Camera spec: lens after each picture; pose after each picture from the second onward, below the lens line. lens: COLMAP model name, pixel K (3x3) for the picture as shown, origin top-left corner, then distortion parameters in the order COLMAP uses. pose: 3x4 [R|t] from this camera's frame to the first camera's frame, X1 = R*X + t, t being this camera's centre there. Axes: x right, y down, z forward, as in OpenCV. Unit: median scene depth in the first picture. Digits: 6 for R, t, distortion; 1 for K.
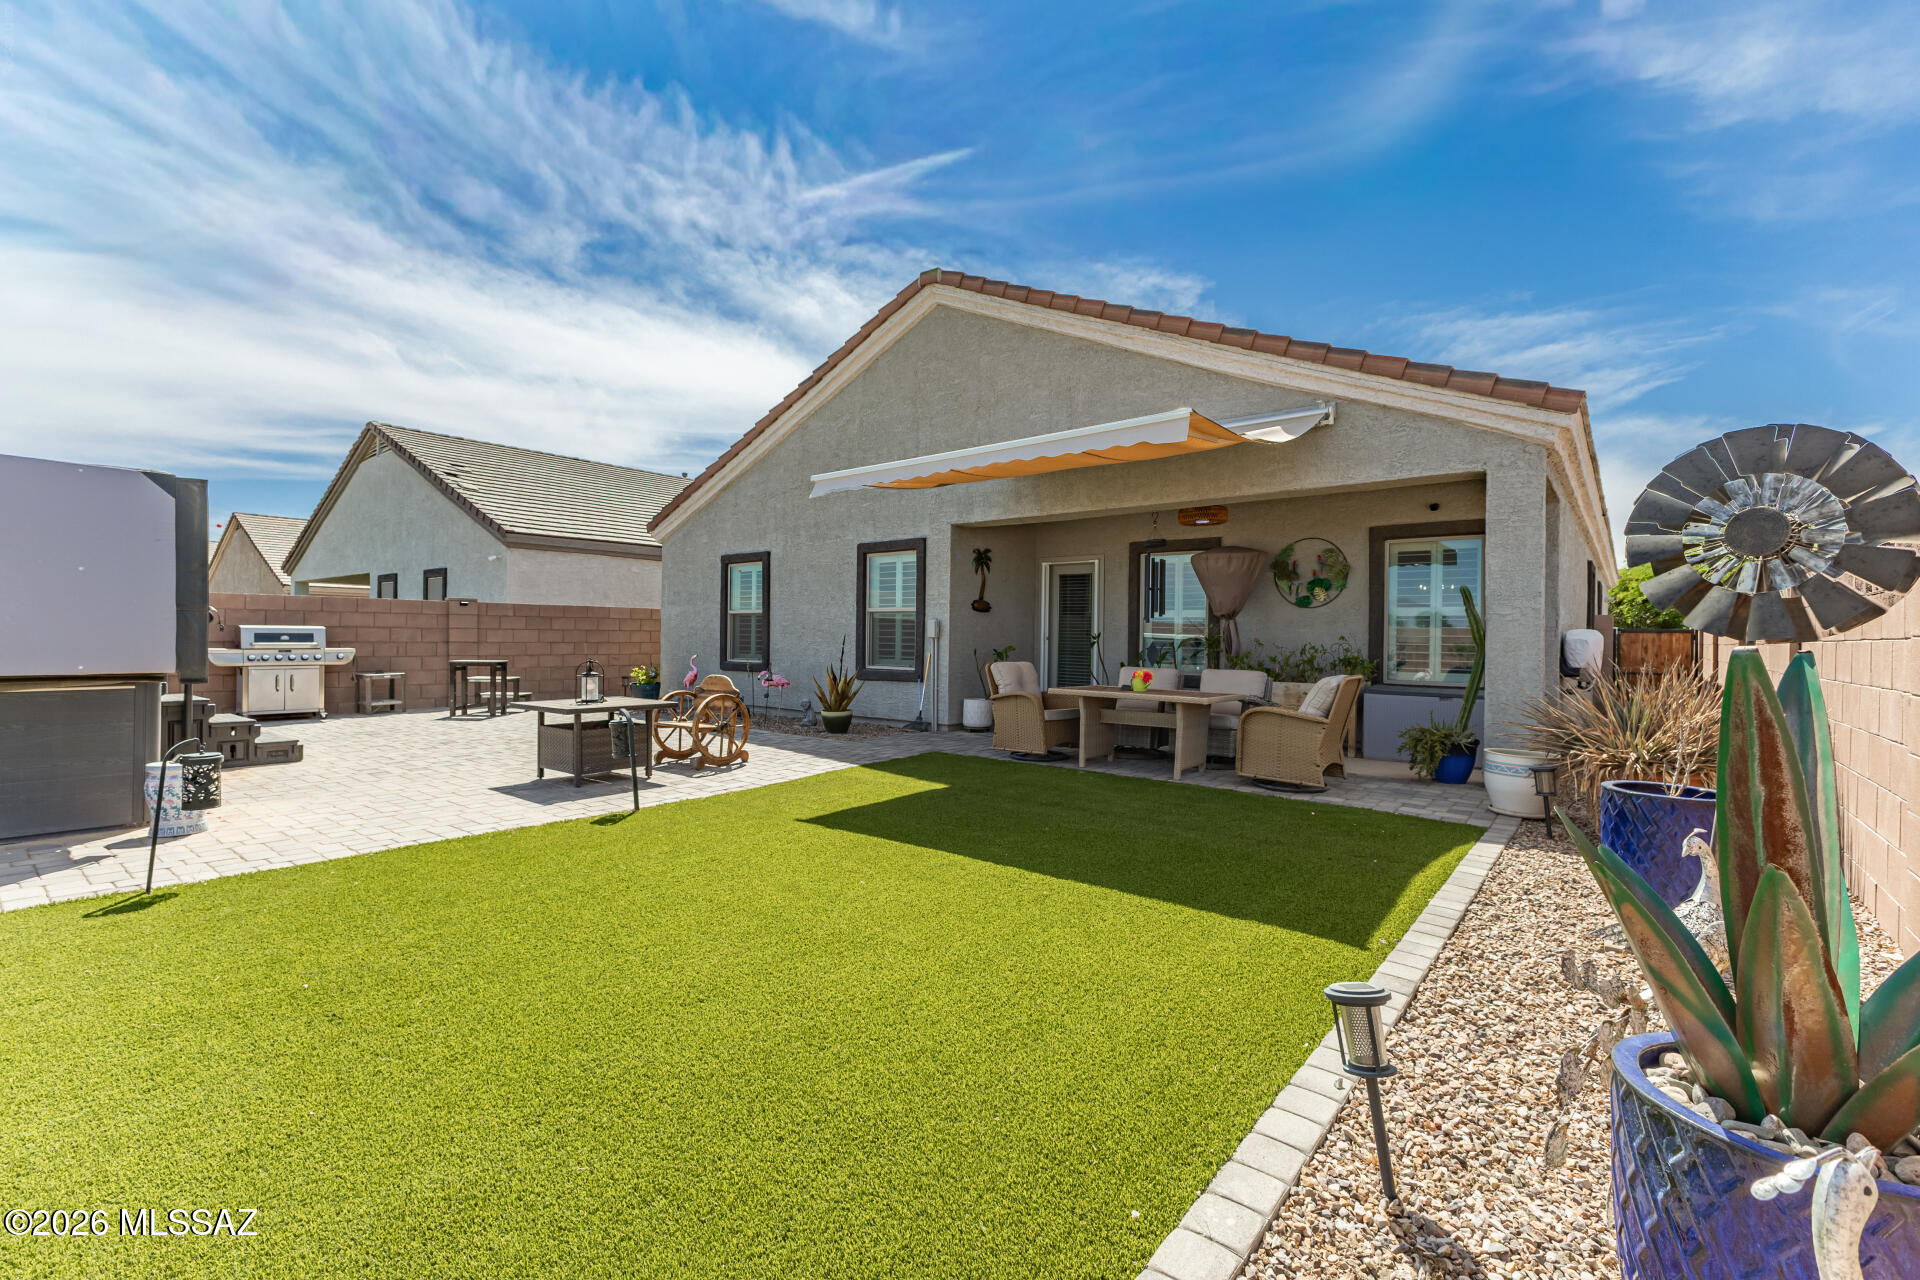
lens RADIAL K [[844.7, 0, 950.0], [0, 844.7, 632.3], [0, 0, 1]] dist [0.010665, 0.000230]
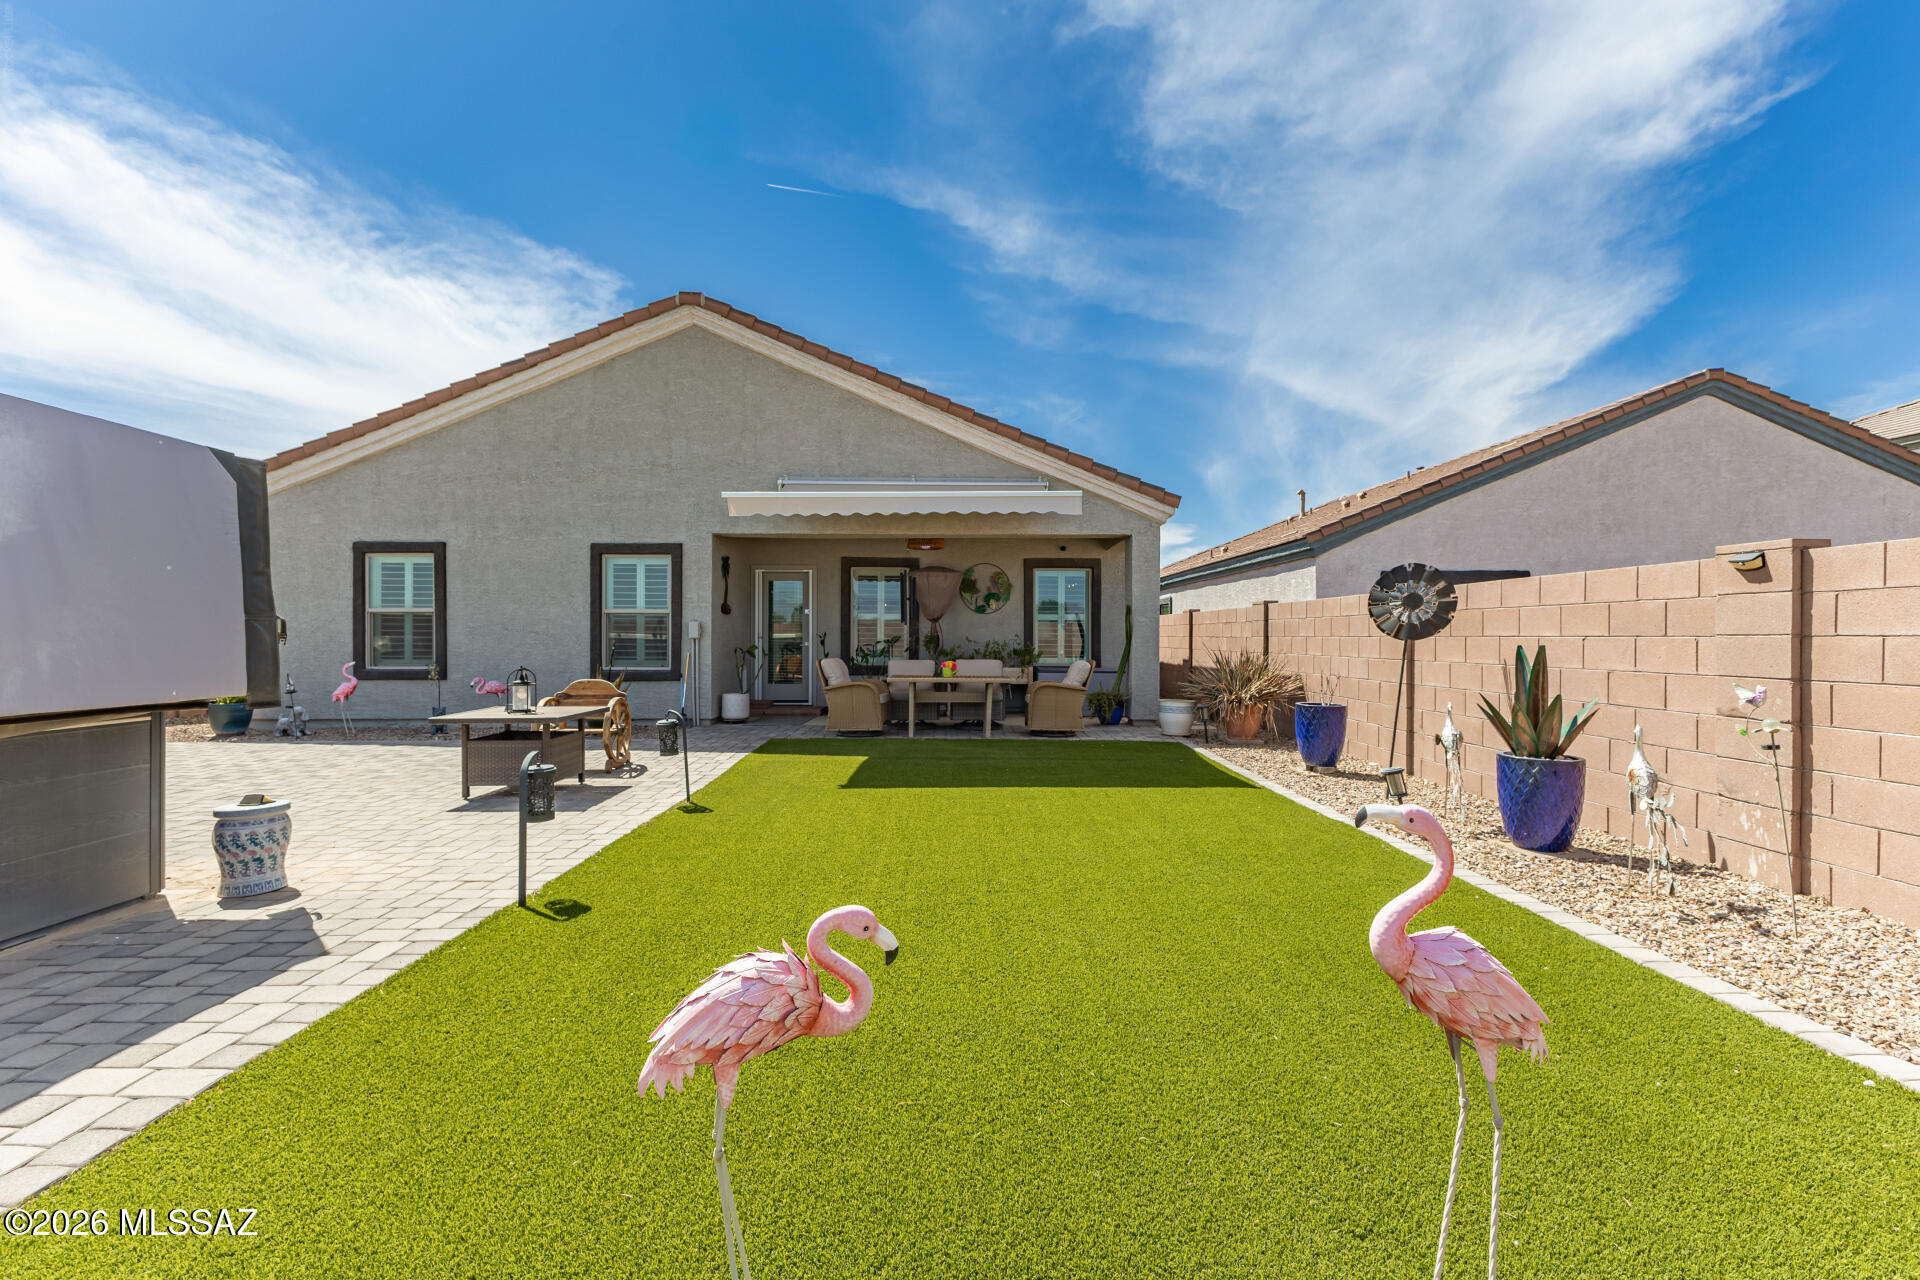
lens RADIAL K [[844.7, 0, 971.2], [0, 844.7, 633.0], [0, 0, 1]] dist [0.010665, 0.000230]
pose [[0.762402, -0.008110, 0.647052, -0.470444], [0.002635, 0.999952, 0.009429, -0.010008], [-0.647098, -0.005484, 0.762387, -0.042018]]
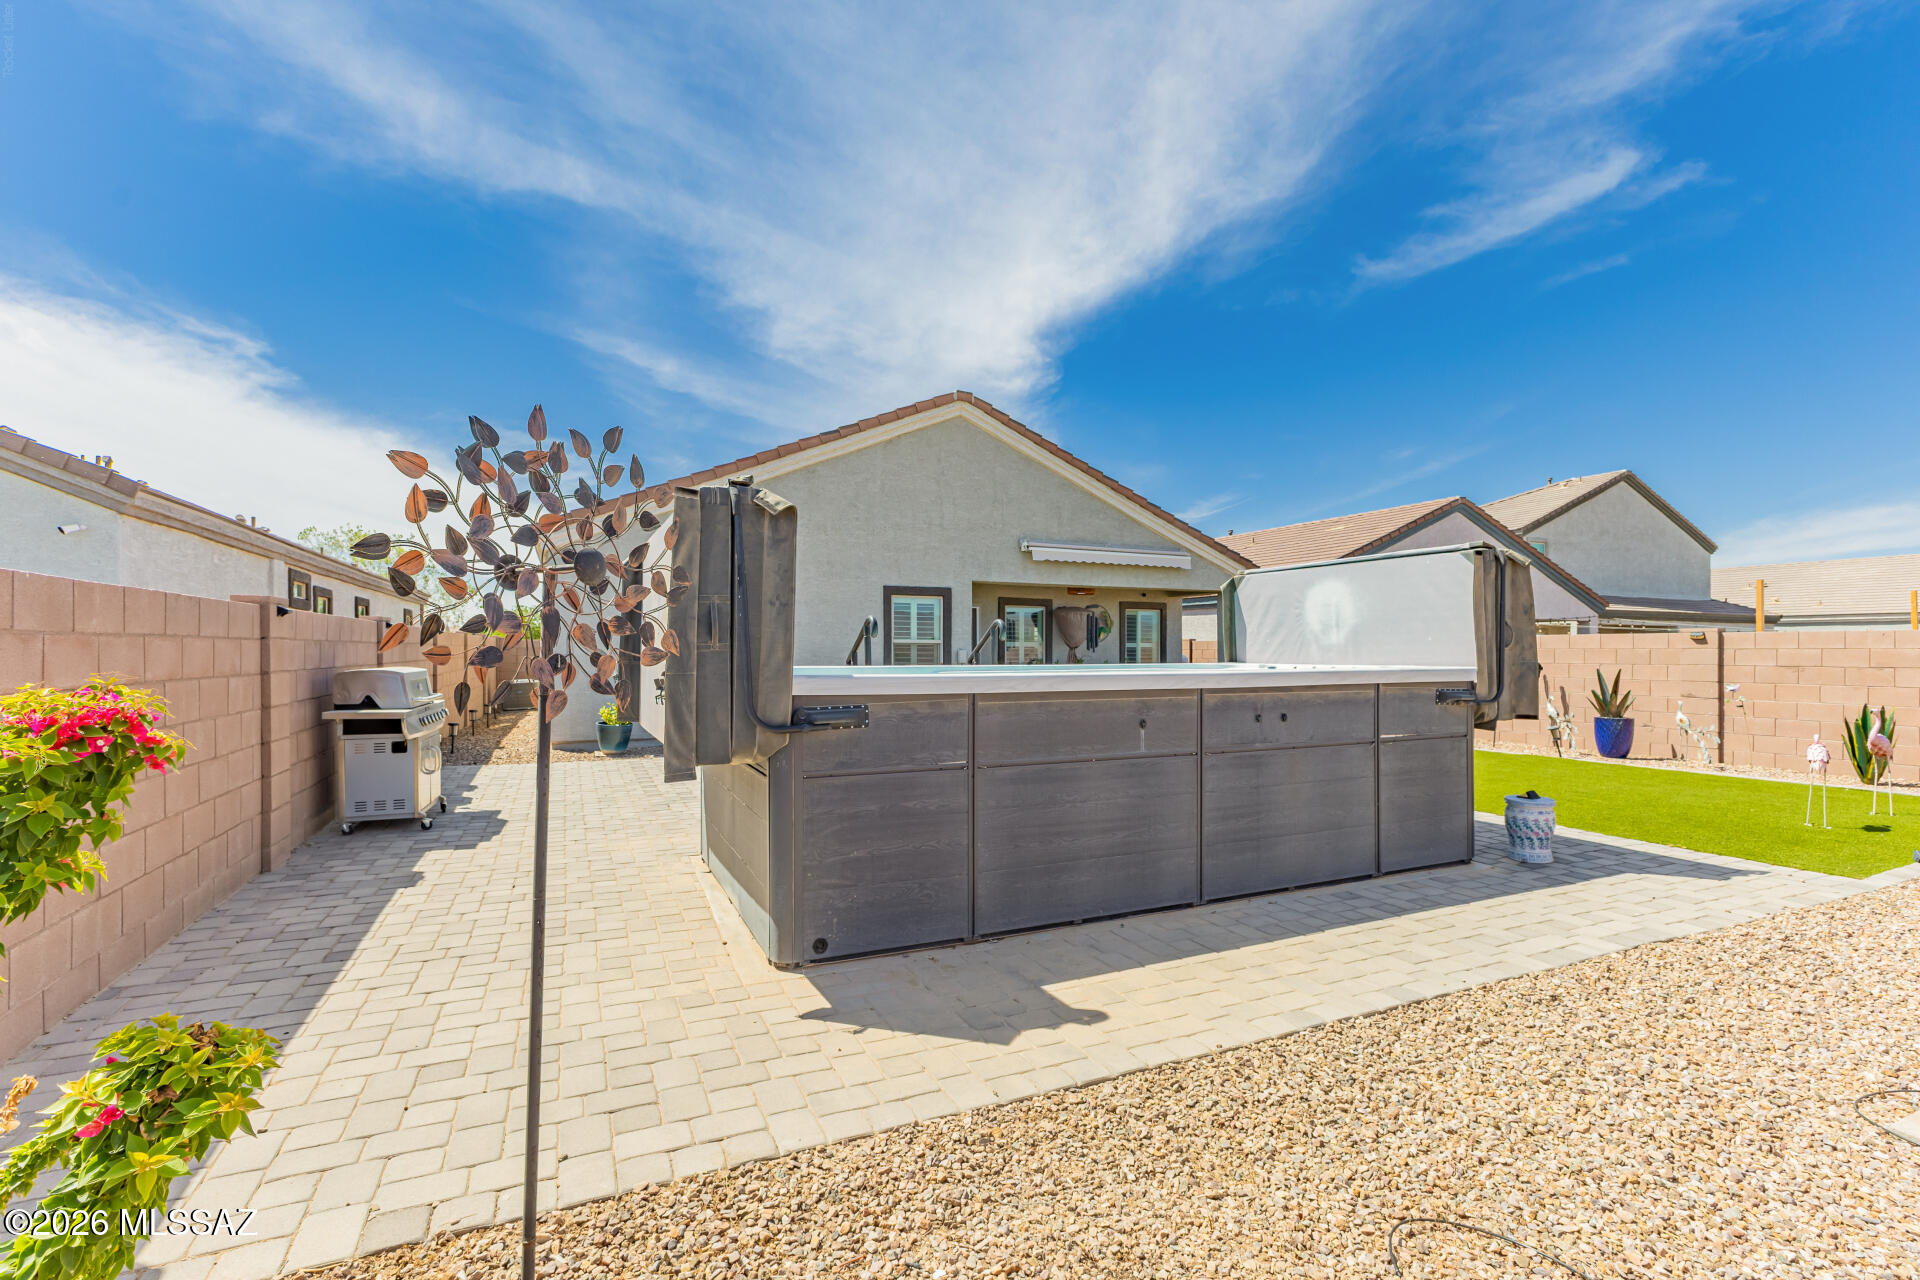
lens RADIAL K [[878.3, 0, 959.5], [0, 878.3, 649.1], [0, 0, 1]] dist [0.003331, 0.000081]
pose [[0.434131, -0.008292, 0.900812, -1.365318], [-0.004247, 0.999928, 0.011251, -0.033786], [-0.900840, -0.008710, 0.434064, 0.415829]]
